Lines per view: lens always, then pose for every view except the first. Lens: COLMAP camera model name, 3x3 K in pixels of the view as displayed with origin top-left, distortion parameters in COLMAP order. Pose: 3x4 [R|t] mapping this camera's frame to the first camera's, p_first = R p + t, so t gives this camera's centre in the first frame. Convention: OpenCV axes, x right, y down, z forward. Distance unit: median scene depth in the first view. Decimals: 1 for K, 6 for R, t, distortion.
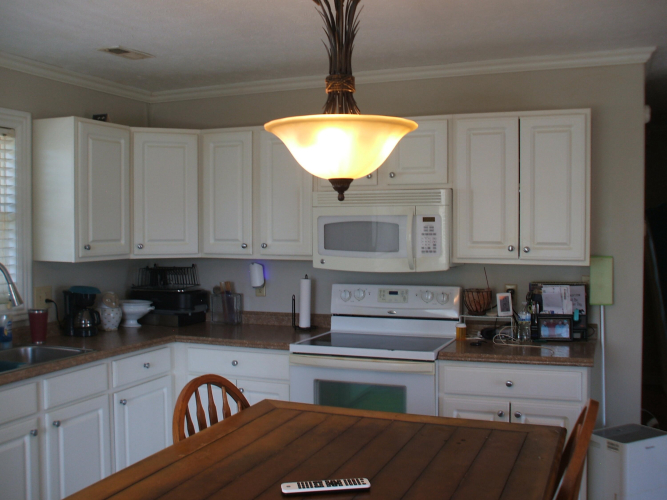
lens RADIAL K [[711.3, 0, 330.1], [0, 711.3, 253.2], [0, 0, 1]] dist [-0.095445, 0.000000]
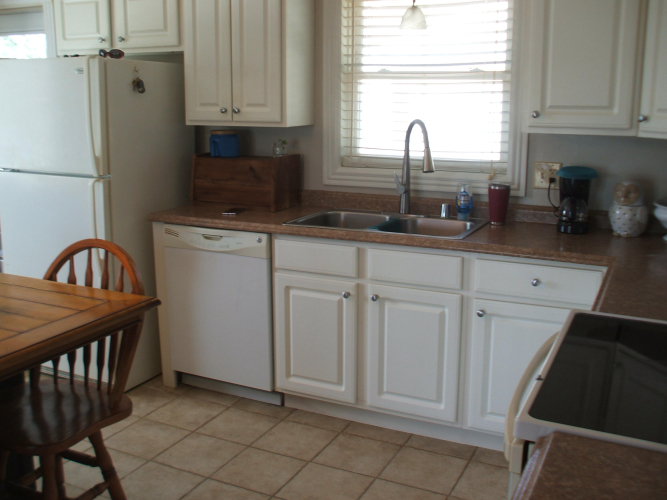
lens RADIAL K [[711.3, 0, 333.4], [0, 711.3, 244.6], [0, 0, 1]] dist [-0.095445, 0.000000]
pose [[-0.080947, 0.205734, -0.975254, 0.435855], [-0.032090, 0.977420, 0.208854, -0.022042], [0.996202, 0.048202, -0.072517, 0.804866]]
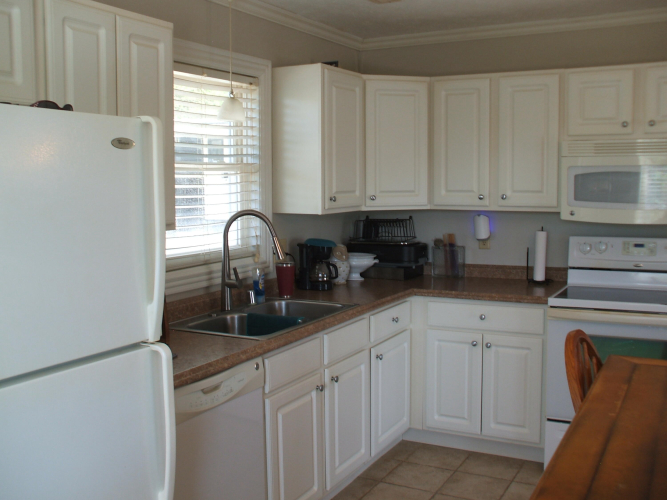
lens RADIAL K [[711.3, 0, 336.6], [0, 711.3, 251.8], [0, 0, 1]] dist [-0.095445, 0.000000]
pose [[0.995839, 0.001428, -0.091113, -0.238527], [0.004430, 0.997936, 0.064058, 0.001437], [0.091017, -0.064195, 0.993778, 0.014360]]
